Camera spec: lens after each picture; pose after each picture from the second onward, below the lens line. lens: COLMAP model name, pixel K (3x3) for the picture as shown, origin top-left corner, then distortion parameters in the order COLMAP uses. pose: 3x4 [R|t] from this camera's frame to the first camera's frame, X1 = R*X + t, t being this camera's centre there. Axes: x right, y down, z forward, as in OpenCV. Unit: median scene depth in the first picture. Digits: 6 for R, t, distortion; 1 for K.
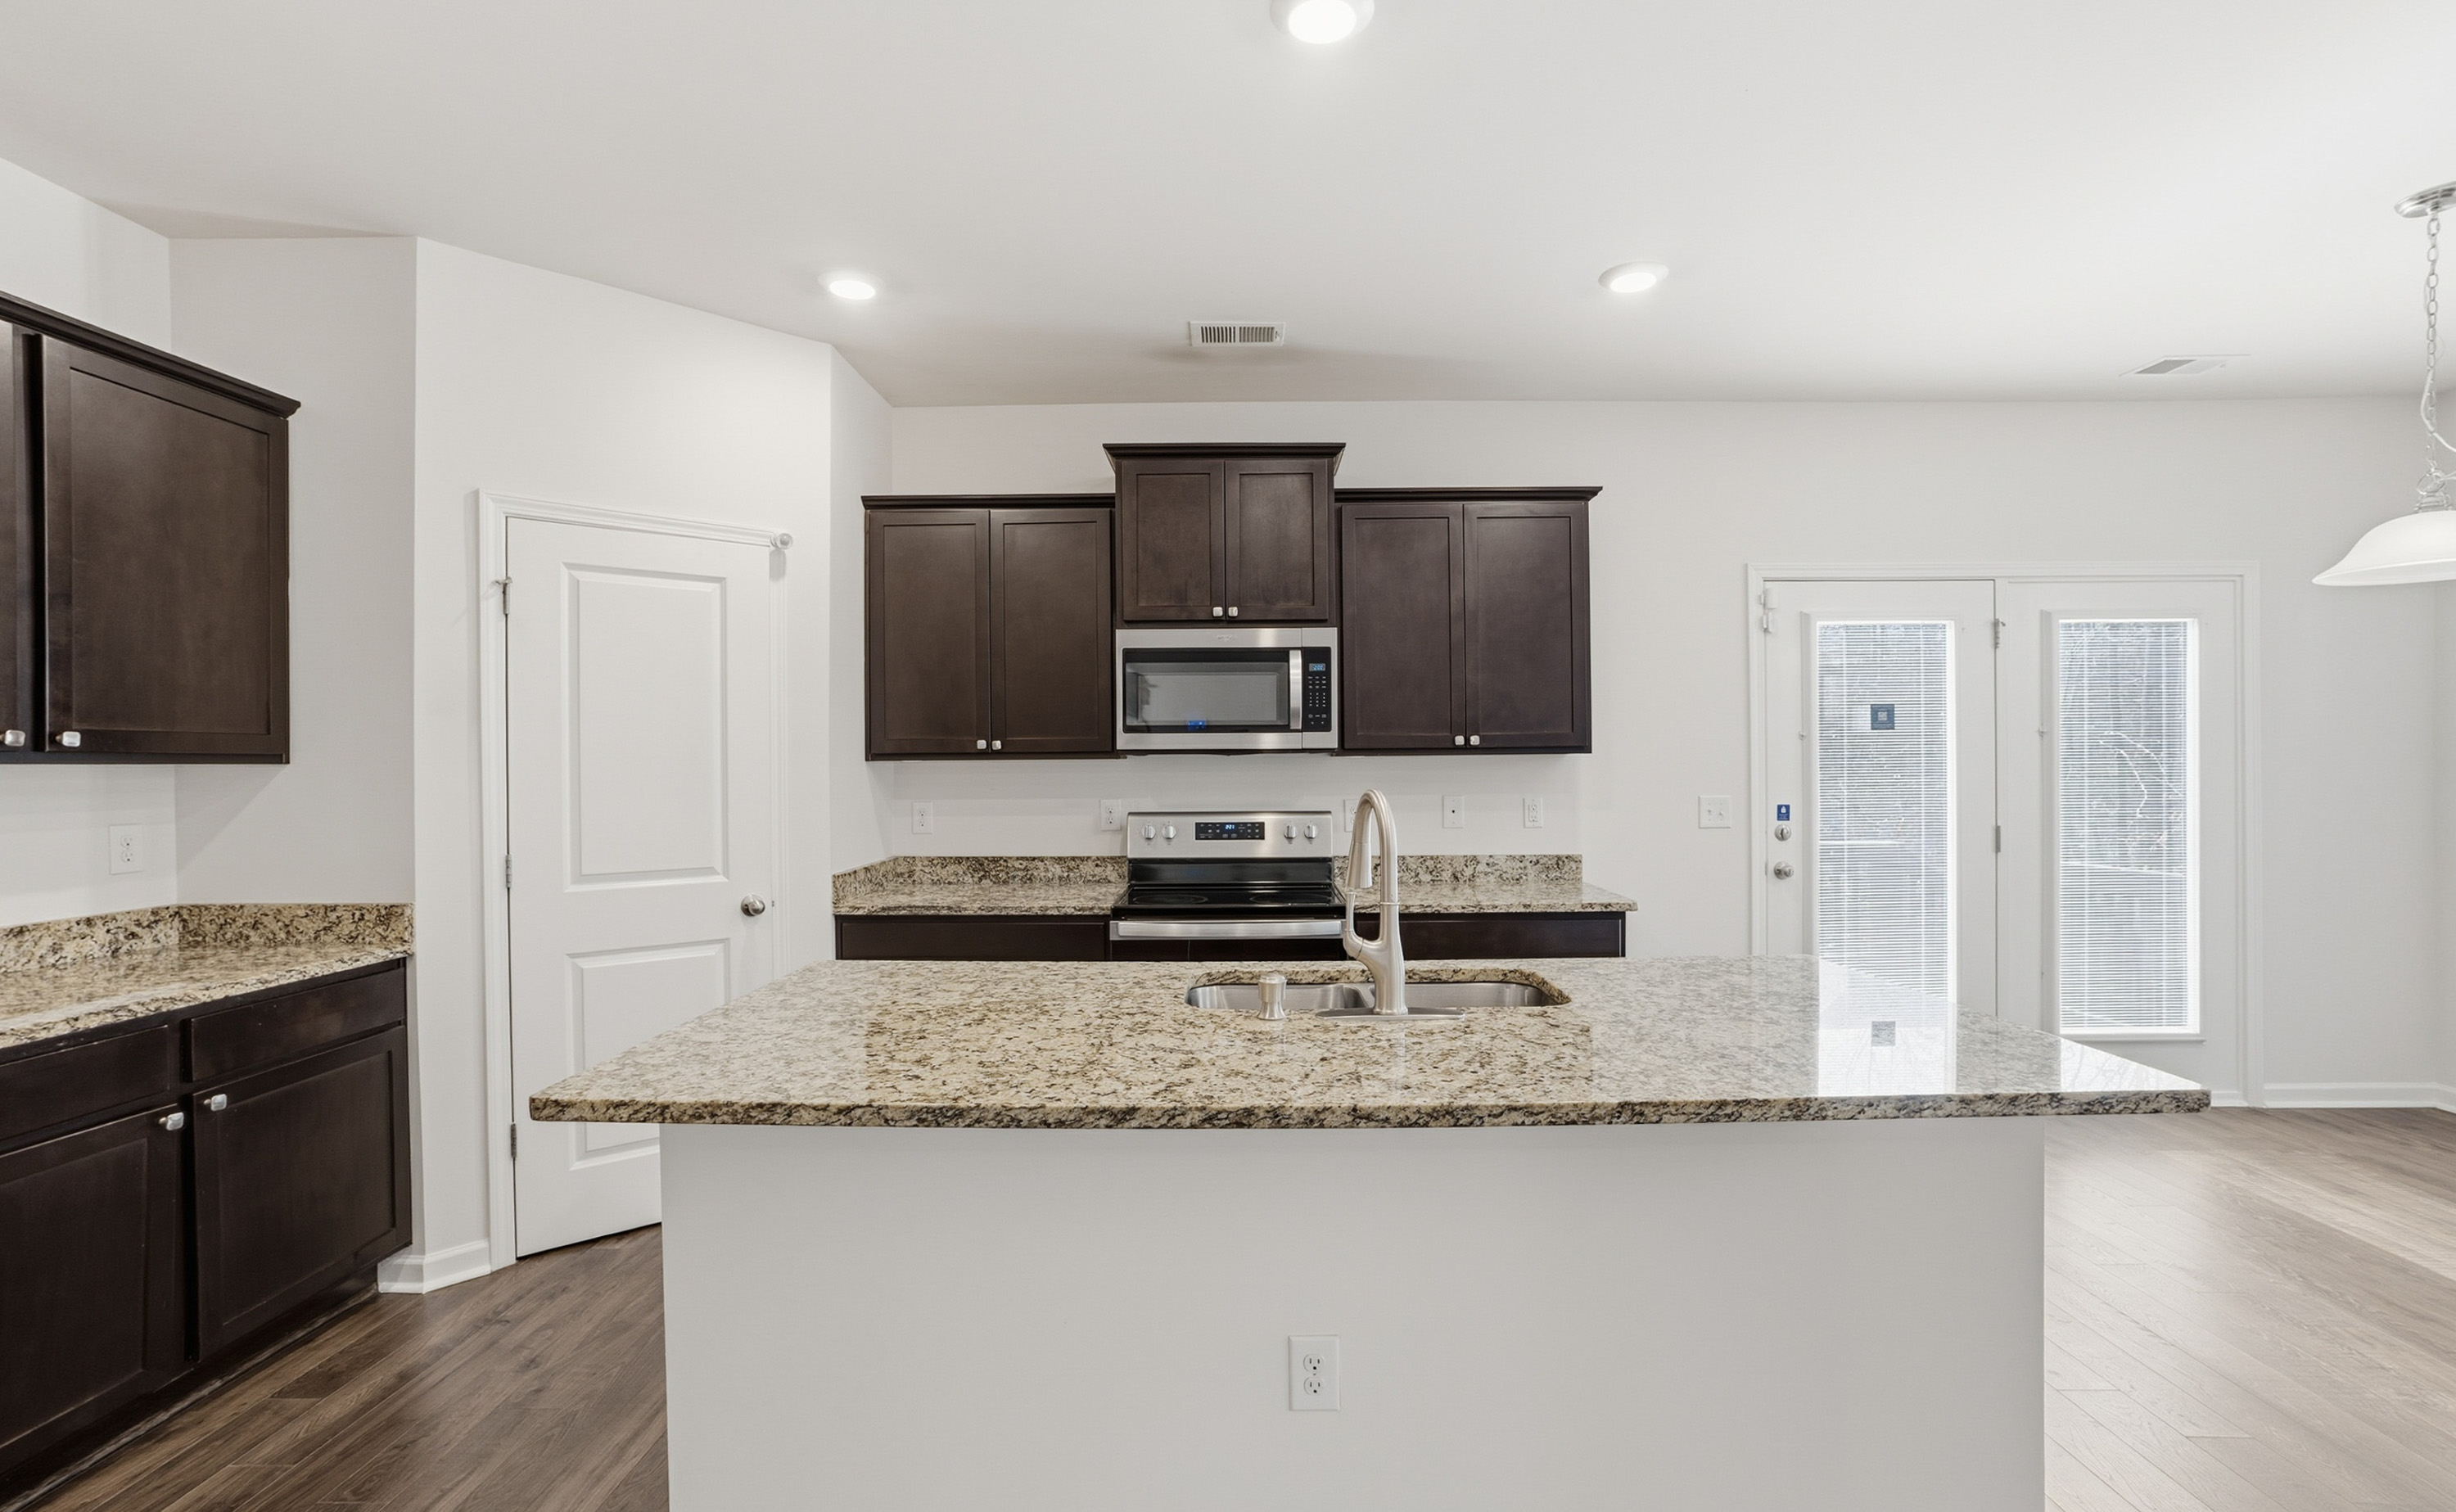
lens RADIAL K [[1101.8, 0, 1230.3], [0, 1101.8, 766.6], [0, 0, 1]] dist [-0.065321, 0.032594]
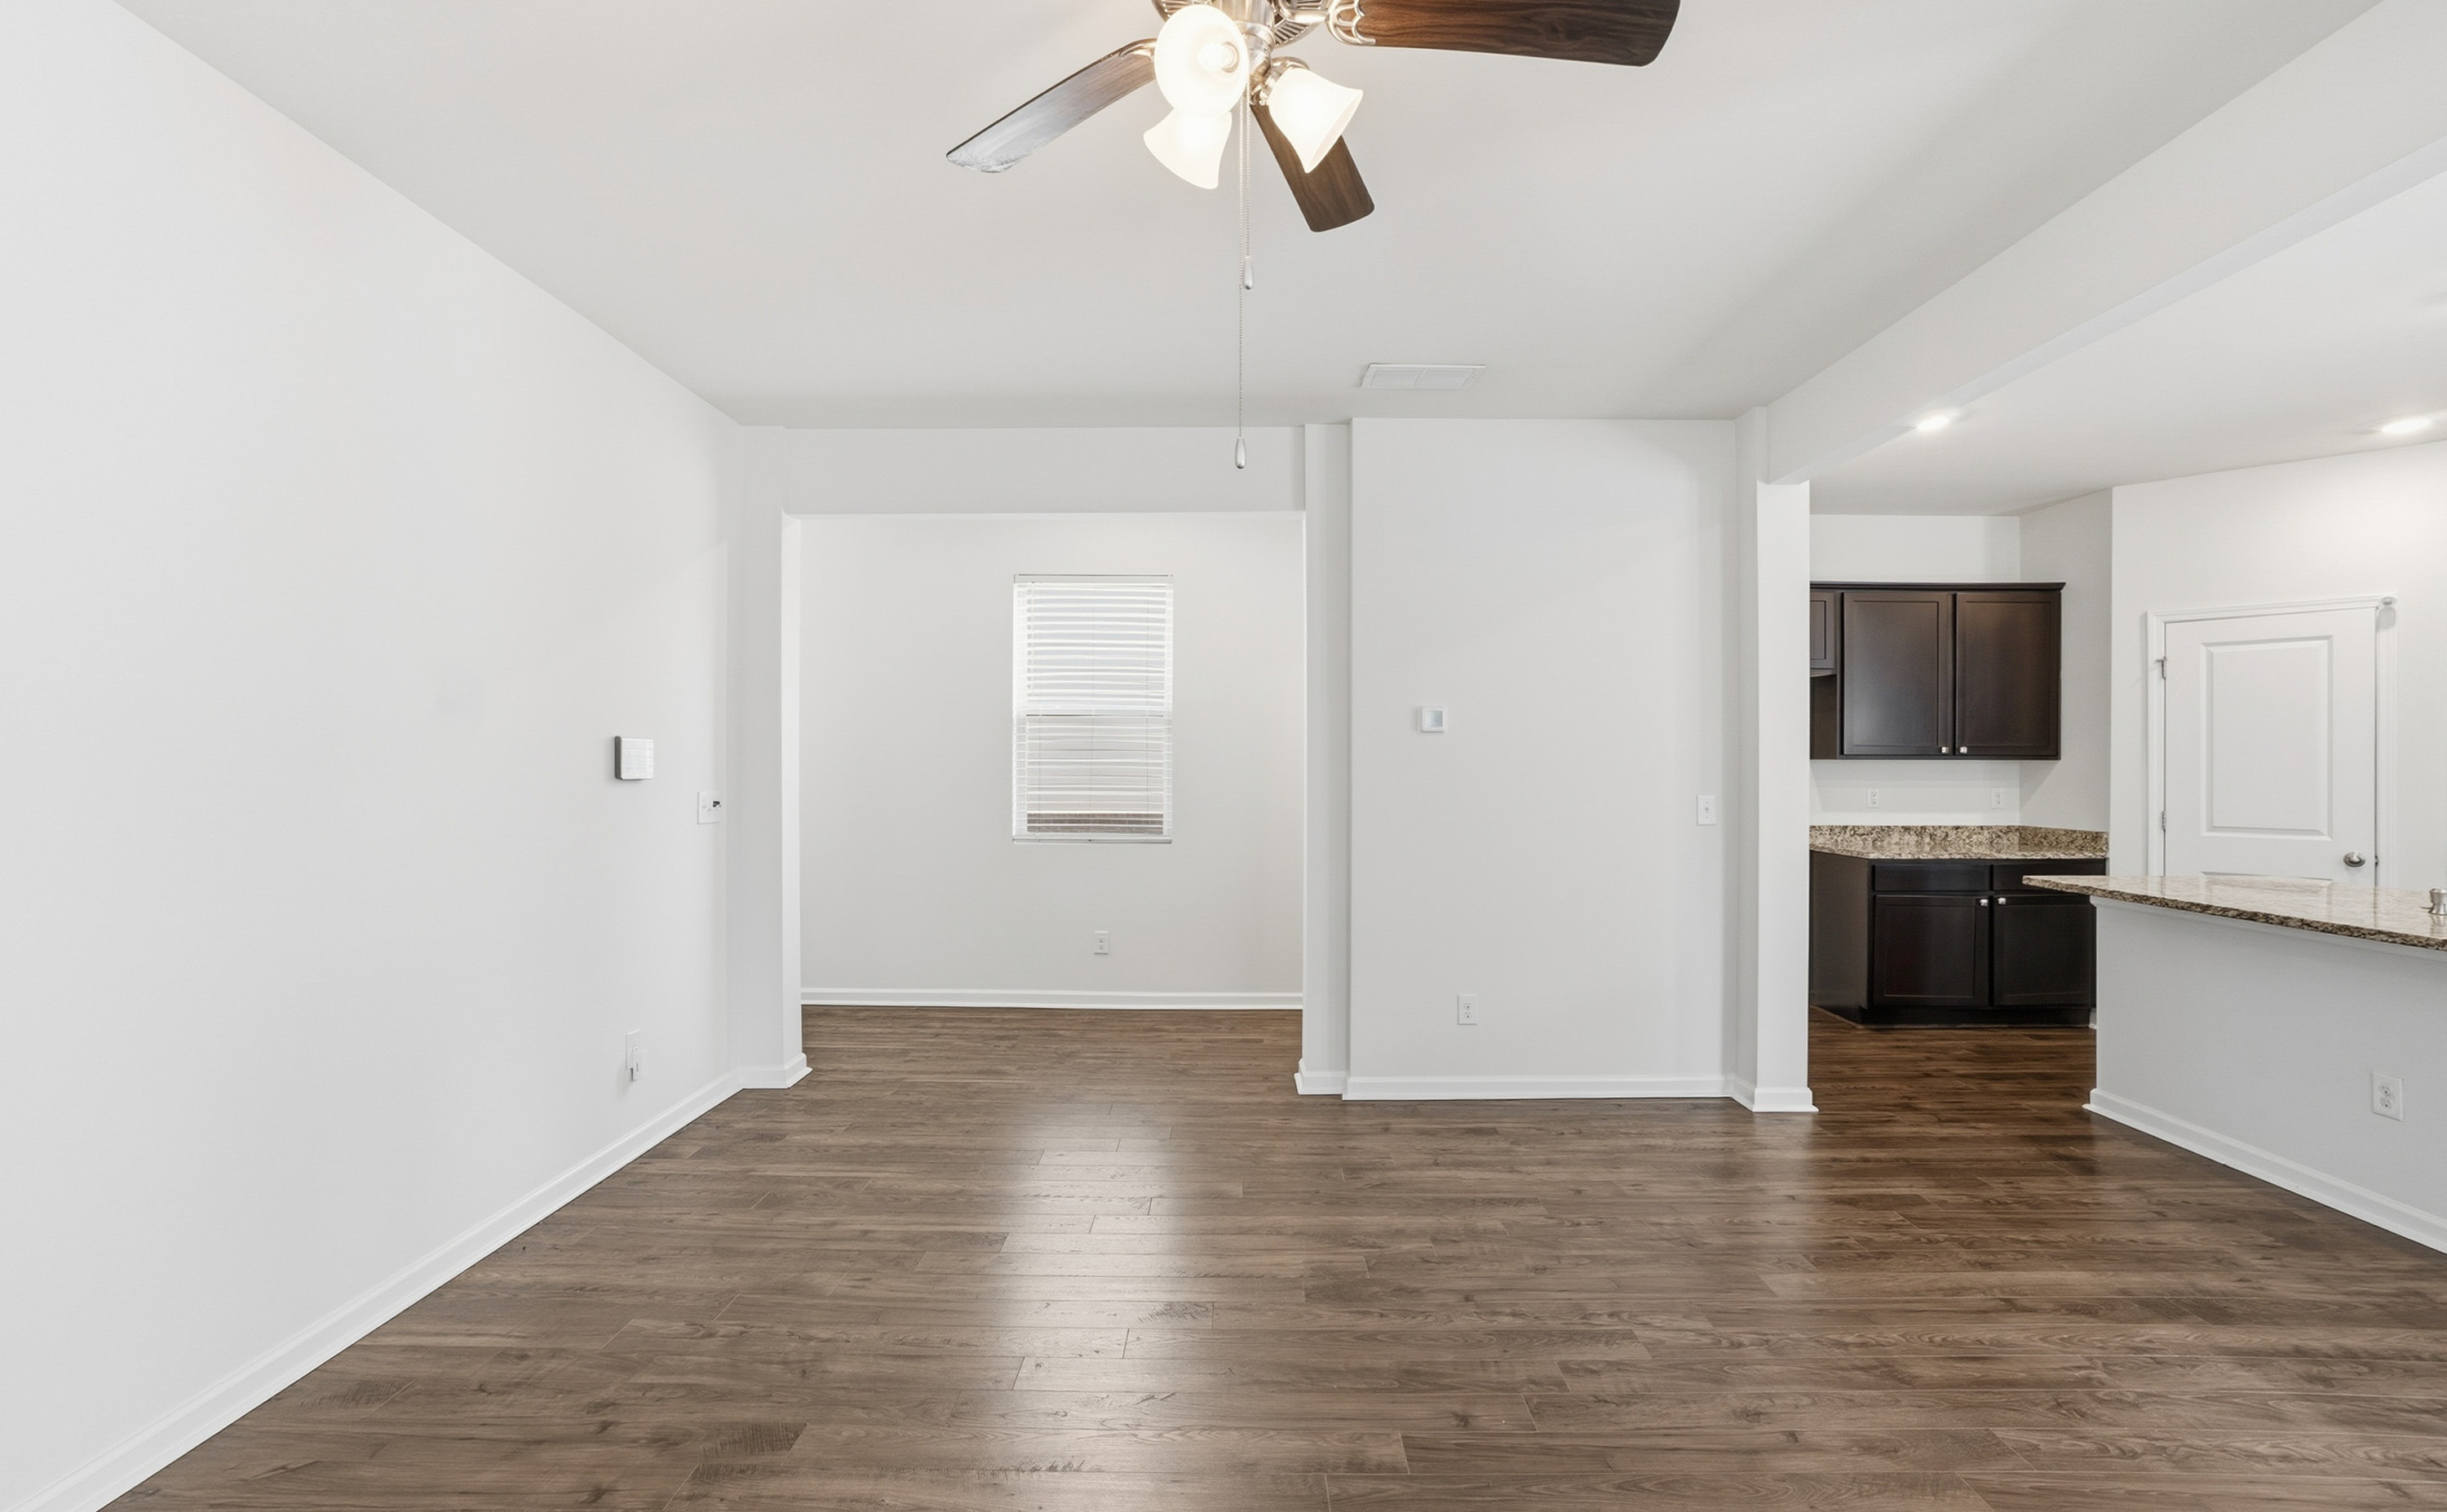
lens RADIAL K [[1097.7, 0, 1225.8], [0, 1097.7, 766.6], [0, 0, 1]] dist [-0.065321, 0.032594]
pose [[-0.002202, 0.008780, -0.999959, 1.178366], [-0.005771, 0.999945, 0.008792, 0.000741], [0.999981, 0.005790, -0.002151, -0.600151]]
